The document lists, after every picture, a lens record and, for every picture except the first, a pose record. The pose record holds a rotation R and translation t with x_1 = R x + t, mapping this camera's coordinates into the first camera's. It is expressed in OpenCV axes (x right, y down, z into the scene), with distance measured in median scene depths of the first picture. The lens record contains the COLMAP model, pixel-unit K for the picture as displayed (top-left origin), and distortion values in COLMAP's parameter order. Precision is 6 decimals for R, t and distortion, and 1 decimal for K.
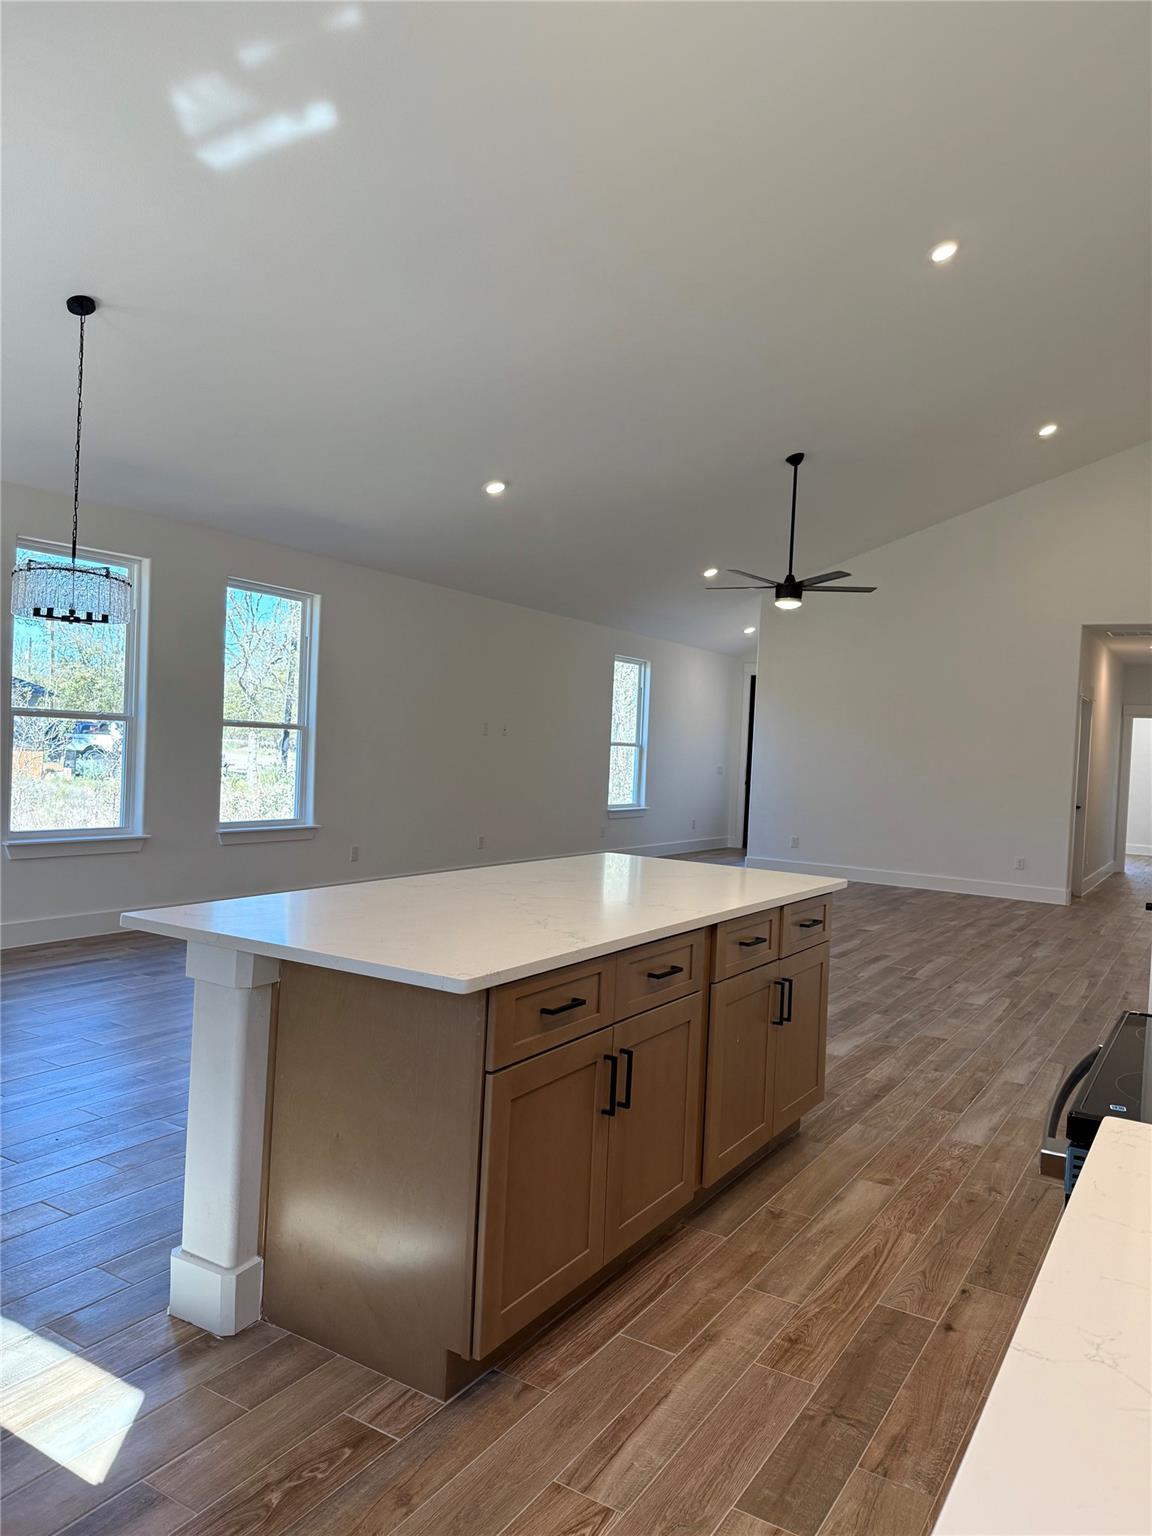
lens RADIAL K [[1097.7, 0, 533.3], [0, 1097.7, 766.4], [0, 0, 1]] dist [0.019778, -0.034158]
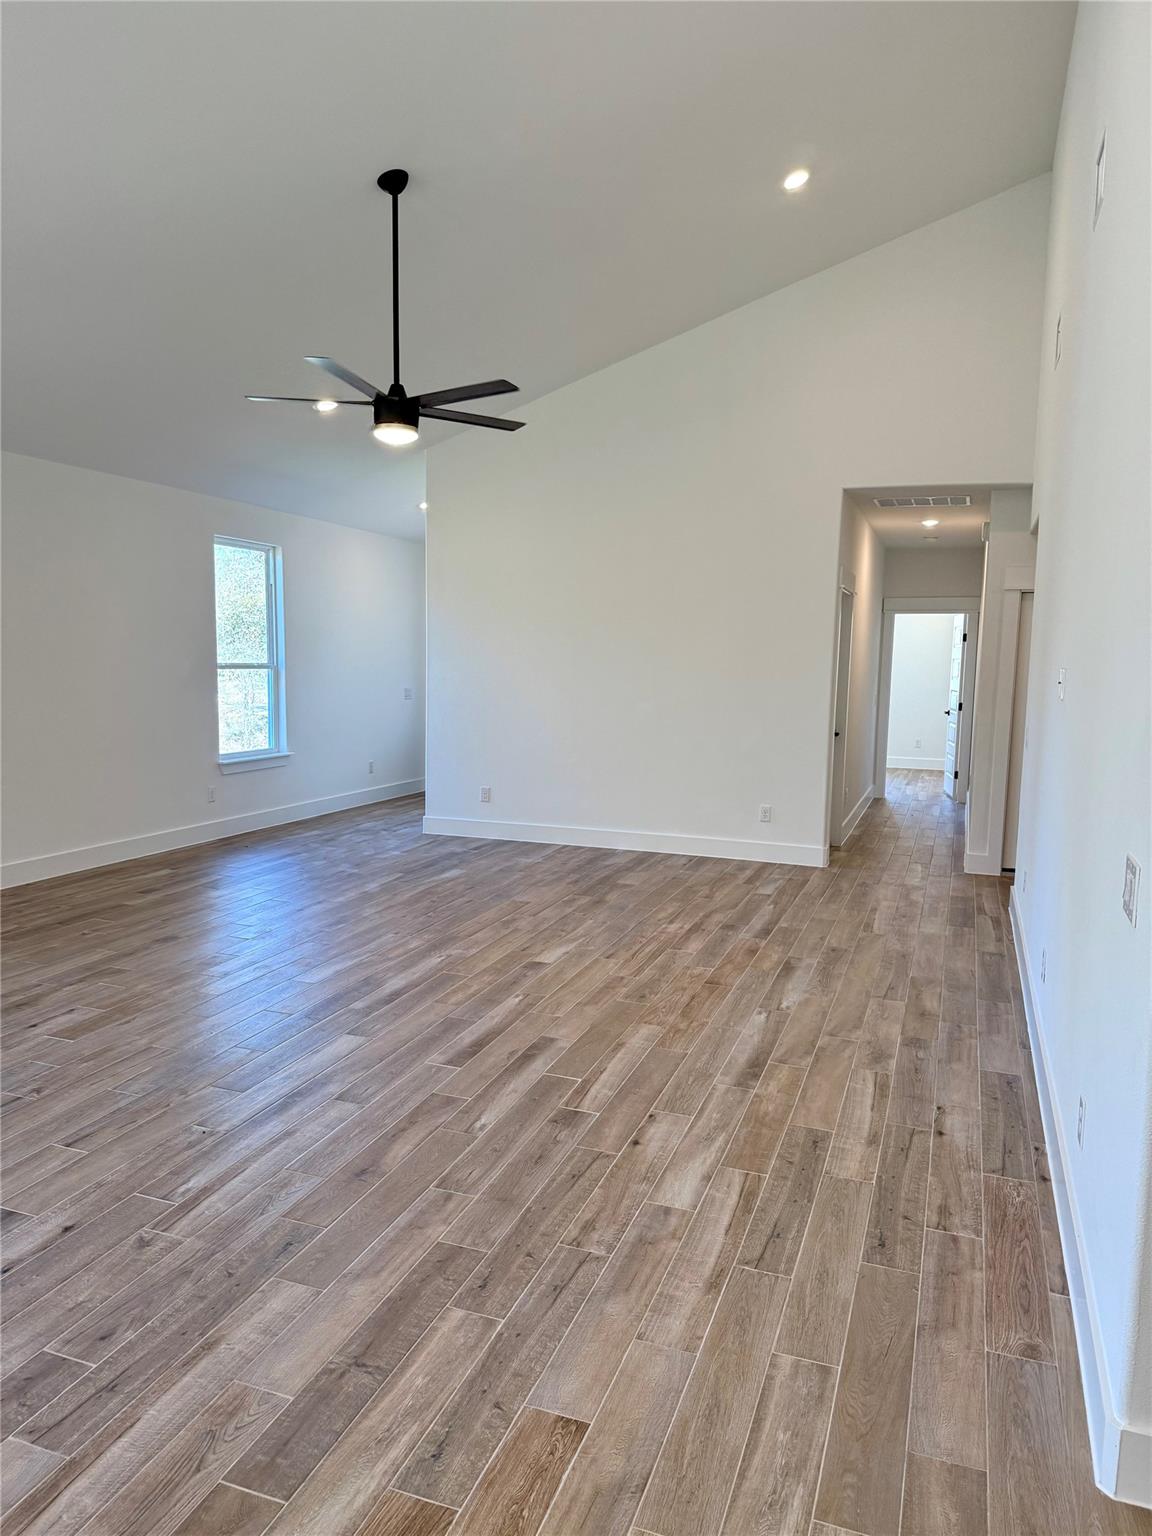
lens RADIAL K [[1097.7, 0, 553.3], [0, 1097.7, 779.8], [0, 0, 1]] dist [0.019778, -0.034158]
pose [[0.975365, -0.051010, 0.214617, 0.160305], [0.029064, 0.994132, 0.104195, -0.019889], [-0.218673, -0.095391, 0.971125, 0.349011]]
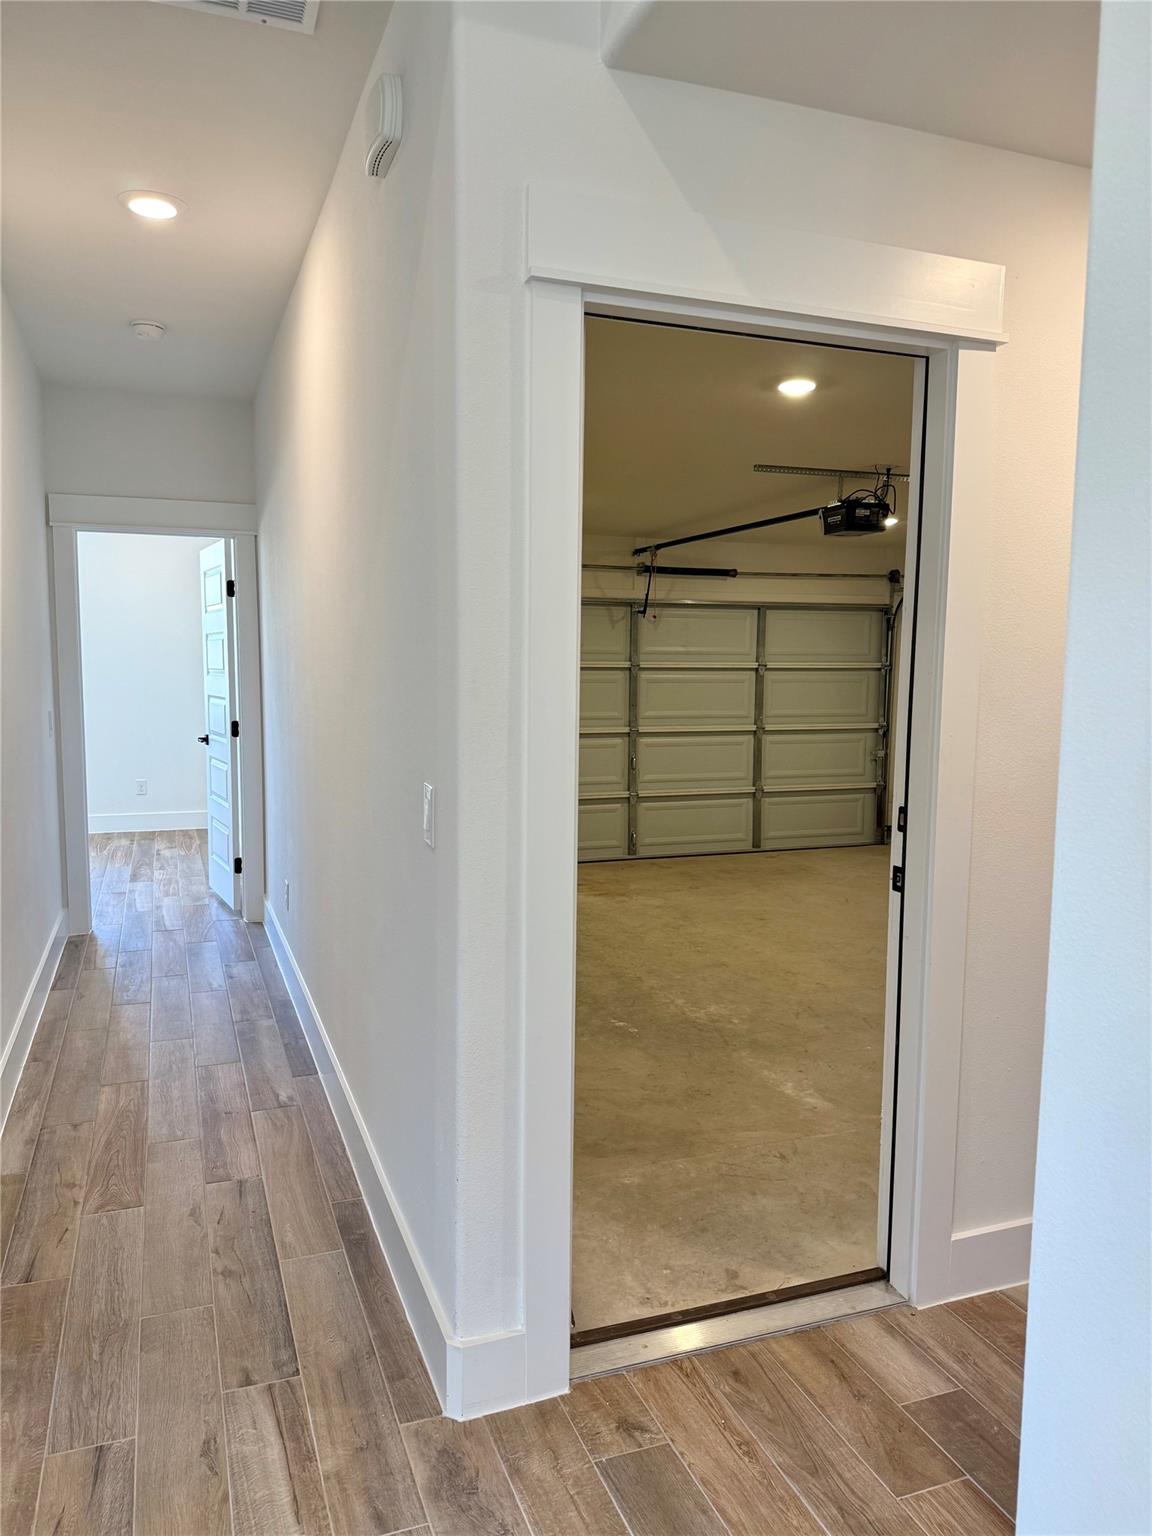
lens RADIAL K [[1097.7, 0, 572.7], [0, 1097.7, 768.3], [0, 0, 1]] dist [0.019778, -0.034158]
pose [[0.594567, -0.117450, 0.795422, 0.418520], [0.039964, 0.992368, 0.116658, -0.005616], [-0.803052, -0.037573, 0.594723, 0.800489]]
